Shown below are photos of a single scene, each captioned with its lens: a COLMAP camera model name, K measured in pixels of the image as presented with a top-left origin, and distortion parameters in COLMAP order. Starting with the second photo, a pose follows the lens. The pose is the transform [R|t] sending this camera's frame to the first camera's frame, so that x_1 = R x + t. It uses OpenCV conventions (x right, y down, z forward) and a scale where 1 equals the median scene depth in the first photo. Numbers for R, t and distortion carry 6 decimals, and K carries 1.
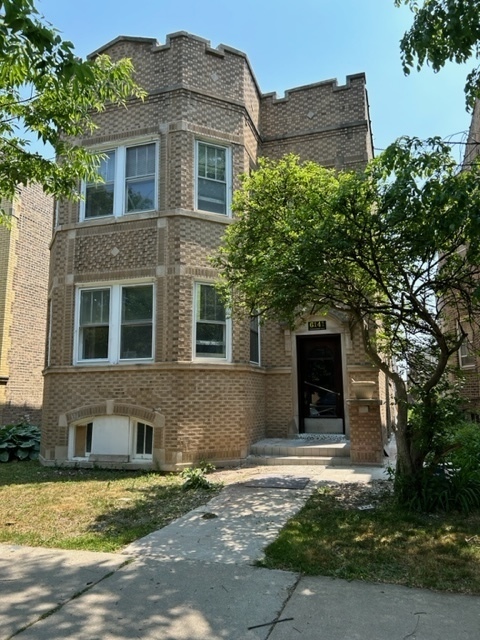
lens RADIAL K [[486.0, 0, 239.9], [0, 486.0, 320.0], [0, 0, 1]] dist [-0.005017, -0.002550]
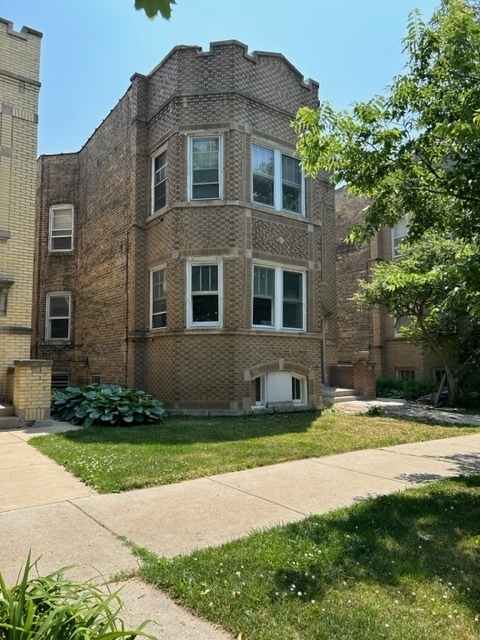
lens RADIAL K [[486.0, 0, 239.9], [0, 486.0, 321.2], [0, 0, 1]] dist [-0.005017, -0.002550]
pose [[0.590075, 0.086222, 0.802731, -1.319543], [-0.143282, 0.989681, -0.000978, 0.081064], [-0.794533, -0.114440, 0.596340, 0.332045]]
